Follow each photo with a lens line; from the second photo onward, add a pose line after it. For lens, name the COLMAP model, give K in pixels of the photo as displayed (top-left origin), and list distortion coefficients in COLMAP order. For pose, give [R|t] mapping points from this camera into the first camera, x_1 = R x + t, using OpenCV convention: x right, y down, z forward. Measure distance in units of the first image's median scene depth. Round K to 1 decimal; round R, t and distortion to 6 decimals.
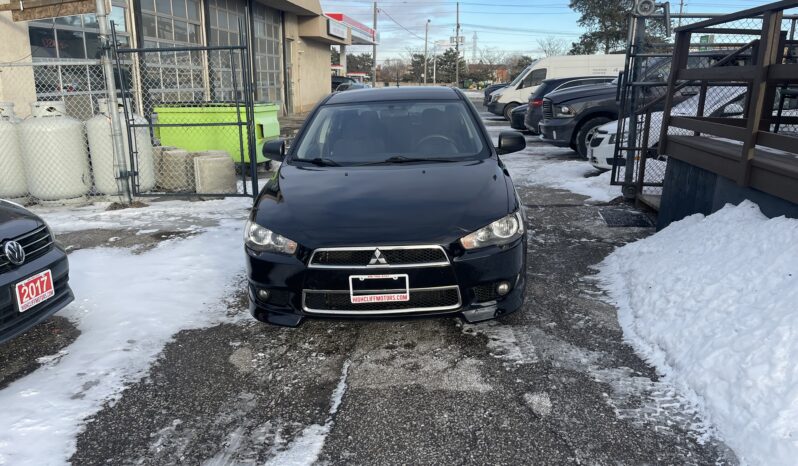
lens RADIAL K [[603.1, 0, 404.2], [0, 603.1, 230.6], [0, 0, 1]] dist [0.067664, -0.074920]
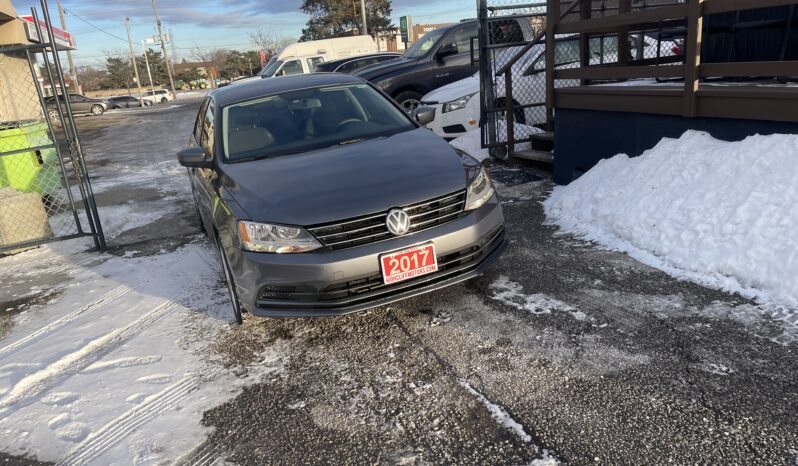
lens RADIAL K [[603.1, 0, 394.4], [0, 603.1, 232.6], [0, 0, 1]] dist [0.067664, -0.074920]
pose [[0.896522, -0.210672, 0.389699, -0.425874], [0.205588, 0.977078, 0.055245, -0.044999], [-0.392405, 0.030589, 0.919284, 0.240860]]
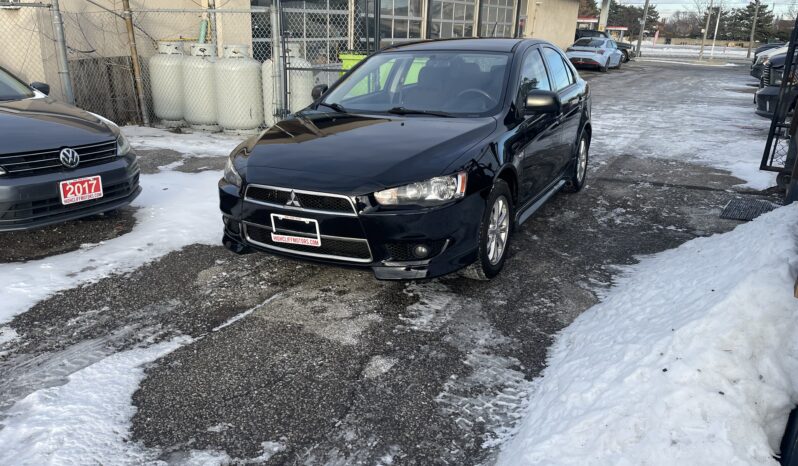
lens RADIAL K [[603.1, 0, 394.9], [0, 603.1, 233.7], [0, 0, 1]] dist [0.067664, -0.074920]
pose [[0.903435, 0.157448, -0.398768, 0.464668], [-0.127378, 0.986698, 0.100999, -0.021292], [0.409366, -0.040452, 0.911473, 0.105792]]
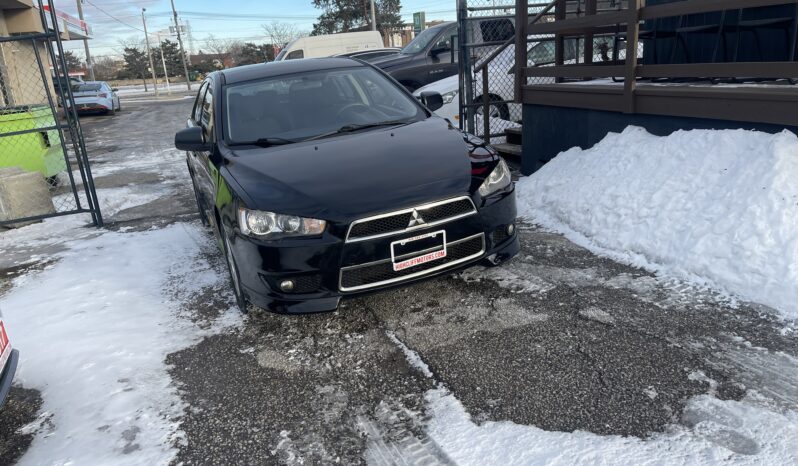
lens RADIAL K [[603.1, 0, 399.2], [0, 603.1, 231.2], [0, 0, 1]] dist [0.067664, -0.074920]
pose [[0.906104, -0.189663, 0.378159, -0.384399], [0.181720, 0.981700, 0.056948, 0.003638], [-0.382039, 0.017118, 0.923988, 0.086882]]
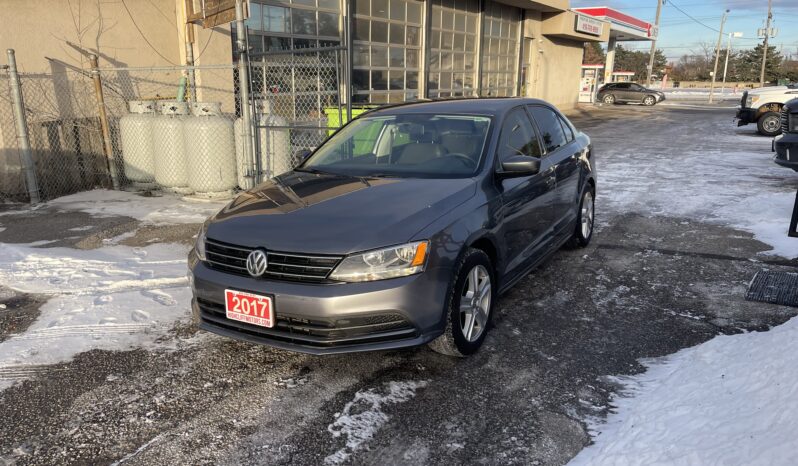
lens RADIAL K [[603.1, 0, 395.1], [0, 603.1, 232.9], [0, 0, 1]] dist [0.067664, -0.074920]
pose [[0.895610, 0.109180, -0.431234, 0.466322], [-0.107736, 0.993789, 0.027855, -0.097462], [0.431597, 0.021512, 0.901810, 0.366257]]
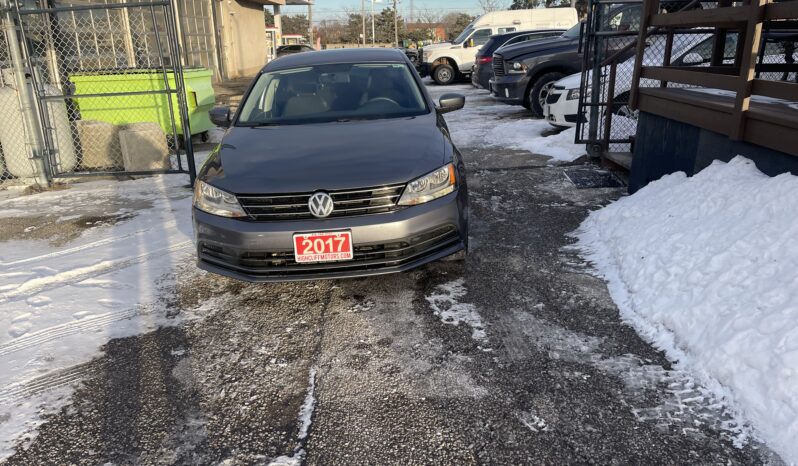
lens RADIAL K [[603.1, 0, 399.3], [0, 603.1, 230.9], [0, 0, 1]] dist [0.067664, -0.074920]
pose [[0.995510, -0.053083, 0.078371, -0.027862], [0.048311, 0.996932, 0.061585, -0.021126], [-0.081400, -0.057522, 0.995020, 0.139195]]
